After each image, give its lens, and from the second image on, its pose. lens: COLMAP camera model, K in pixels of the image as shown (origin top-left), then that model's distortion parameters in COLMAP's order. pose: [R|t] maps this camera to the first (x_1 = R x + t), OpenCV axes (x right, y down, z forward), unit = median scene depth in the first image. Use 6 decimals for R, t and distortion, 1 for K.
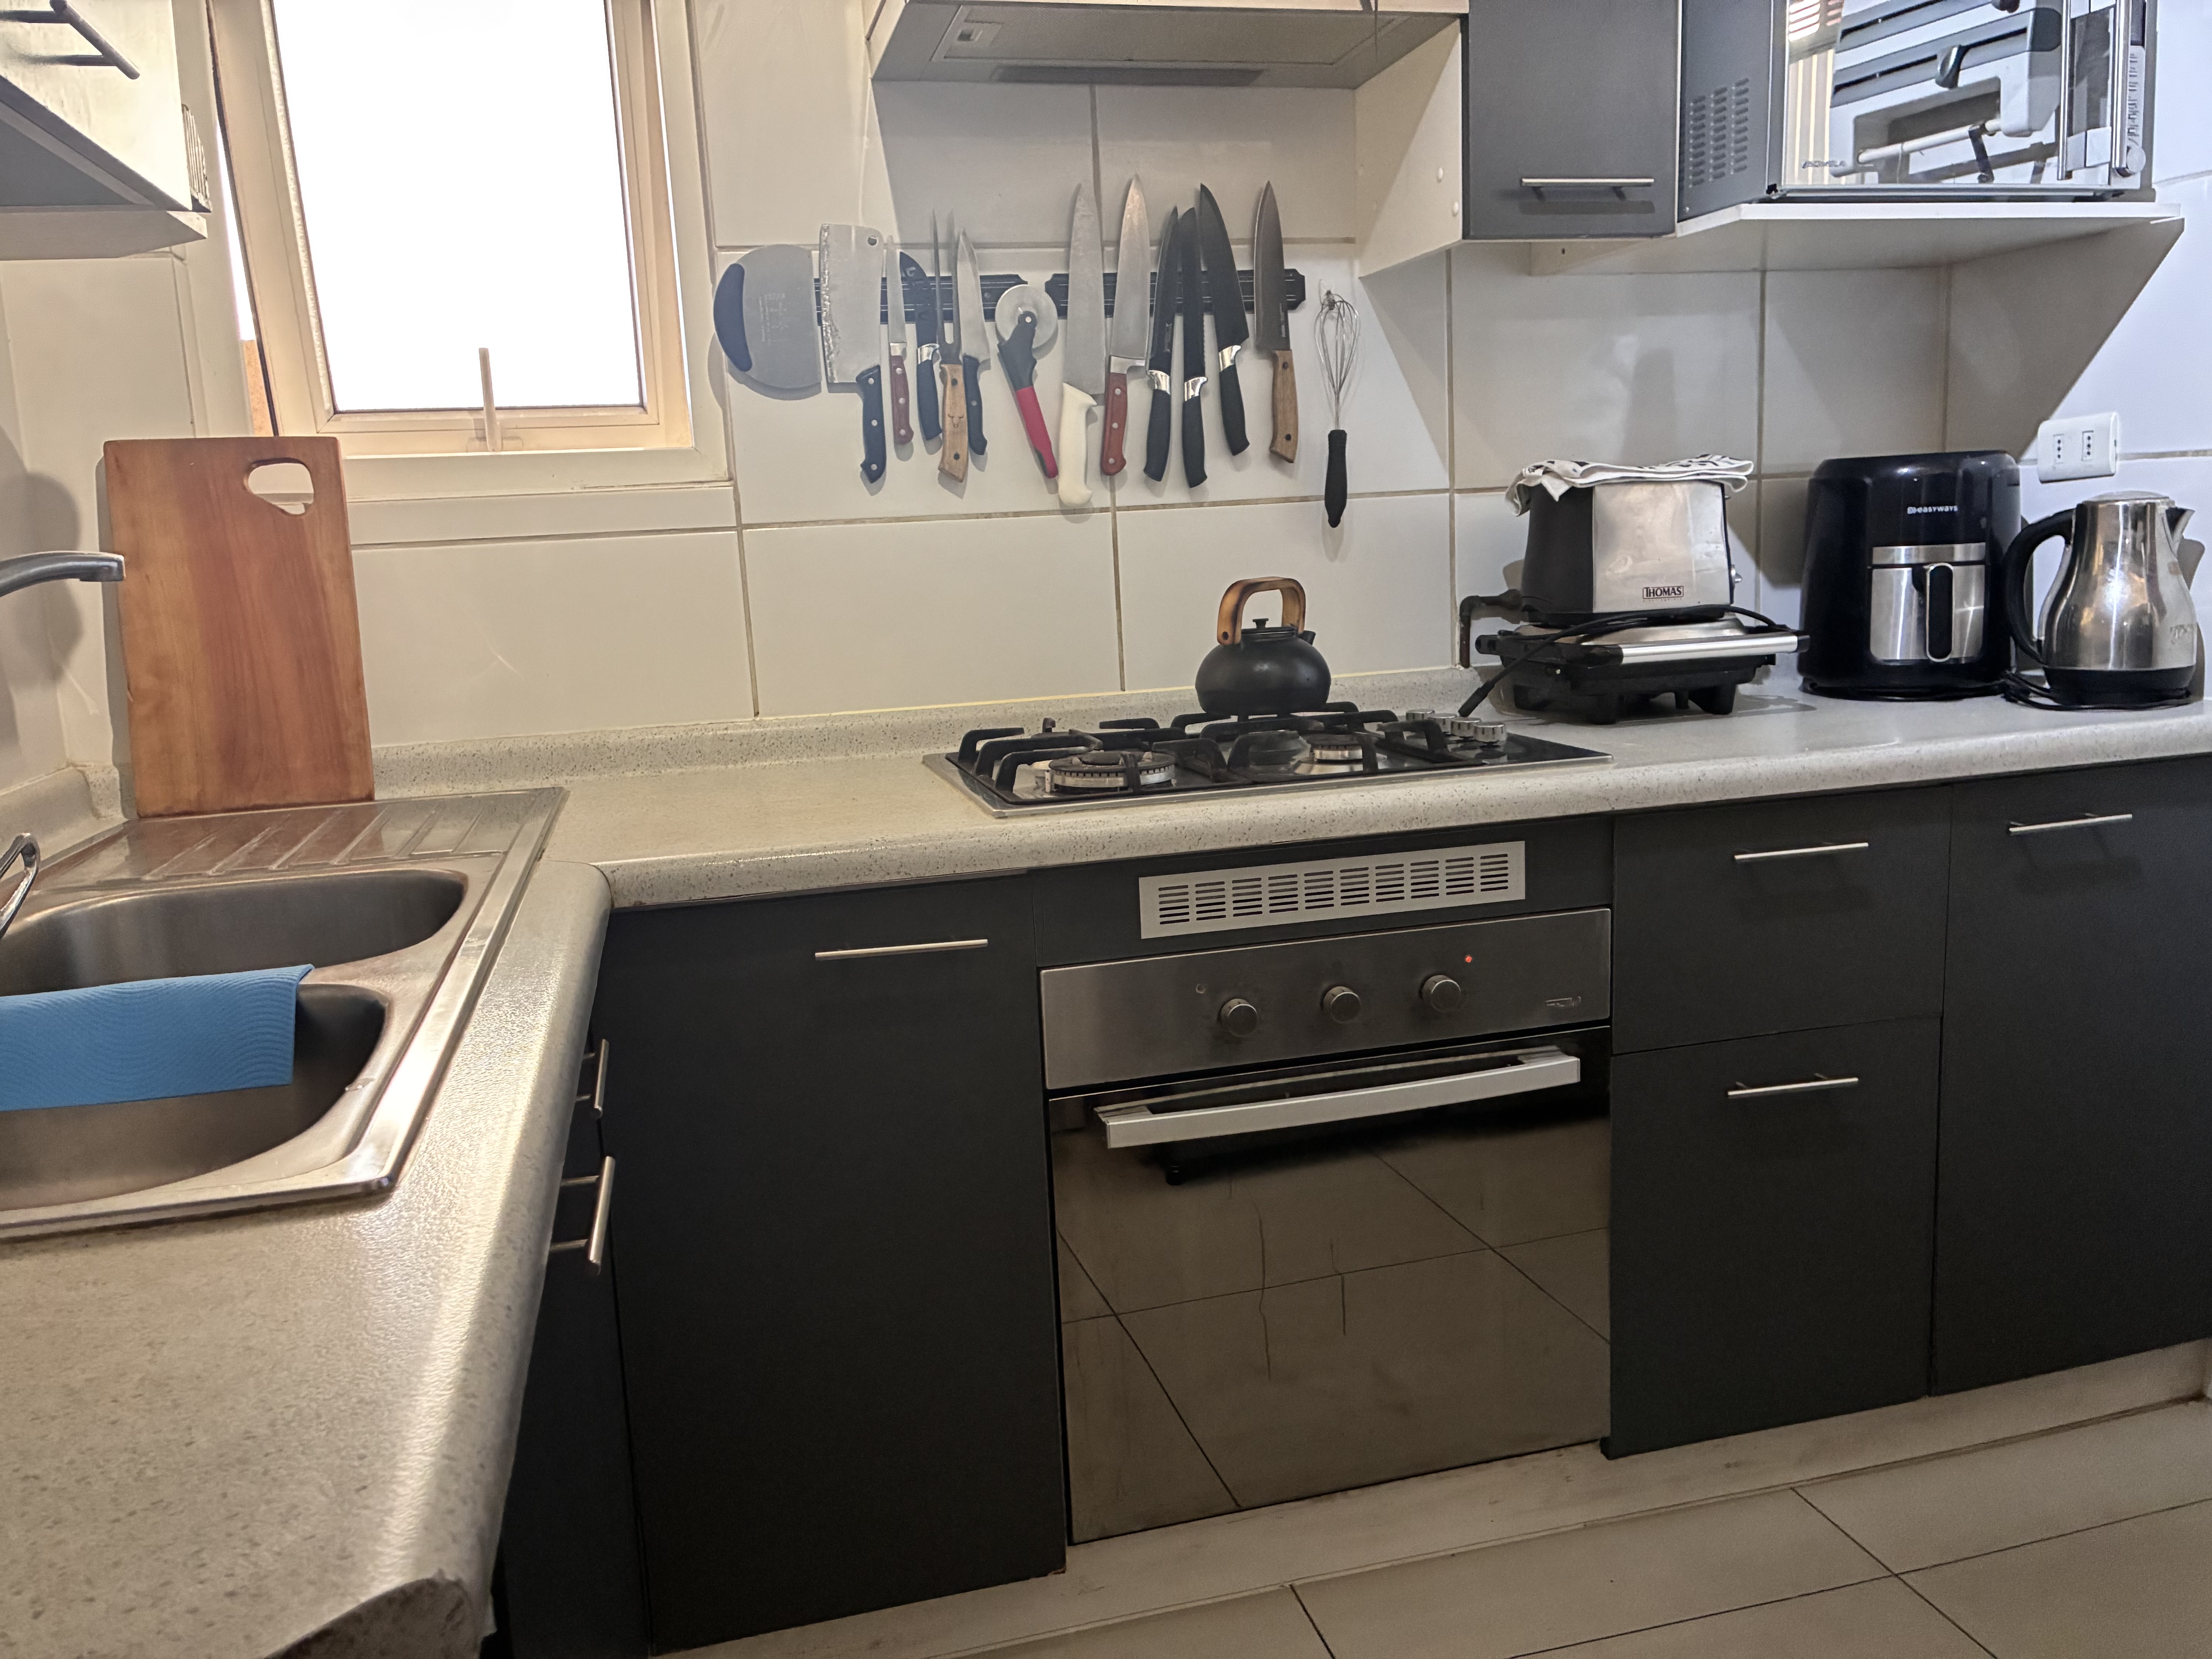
lens RADIAL K [[1670.4, 0, 1096.3], [0, 1670.4, 817.5], [0, 0, 1]] dist [0.034855, -0.028639]
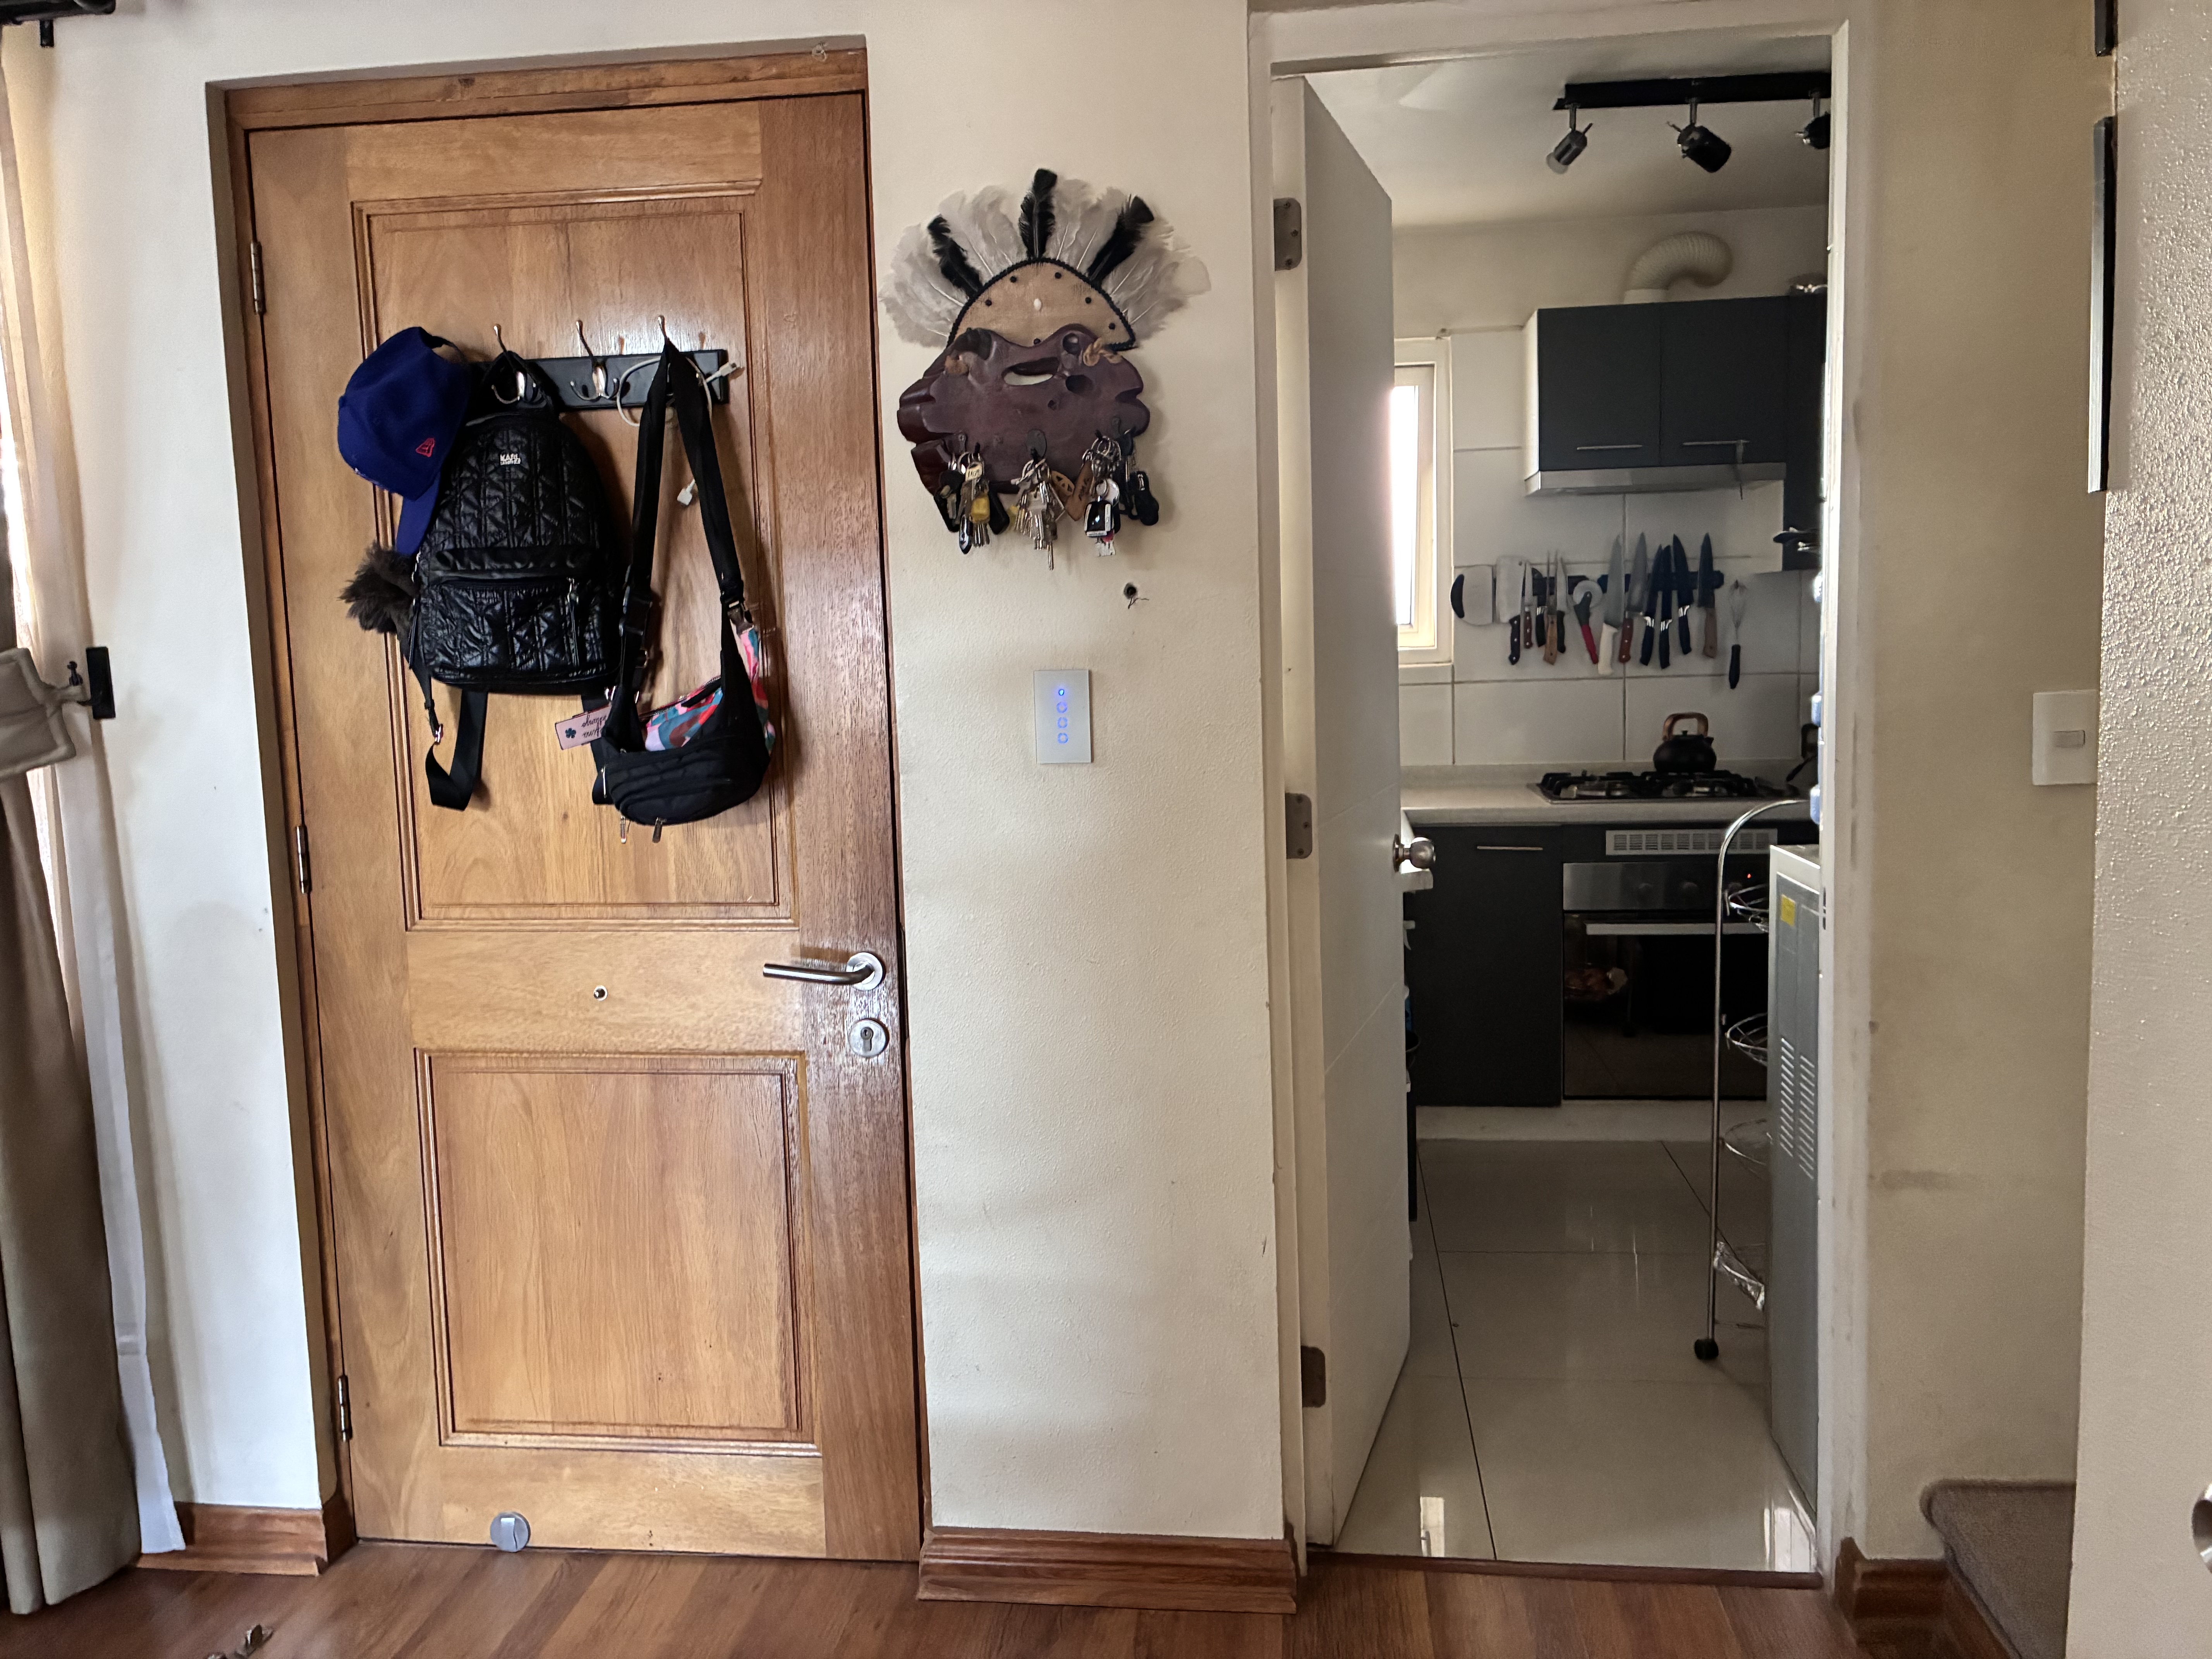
lens RADIAL K [[1670.4, 0, 1104.5], [0, 1670.4, 818.7], [0, 0, 1]] dist [0.034855, -0.028639]
pose [[0.932096, 0.065822, -0.356180, 0.177899], [-0.078739, 0.996655, -0.021874, 0.107775], [0.353549, 0.048434, 0.934161, -1.348368]]
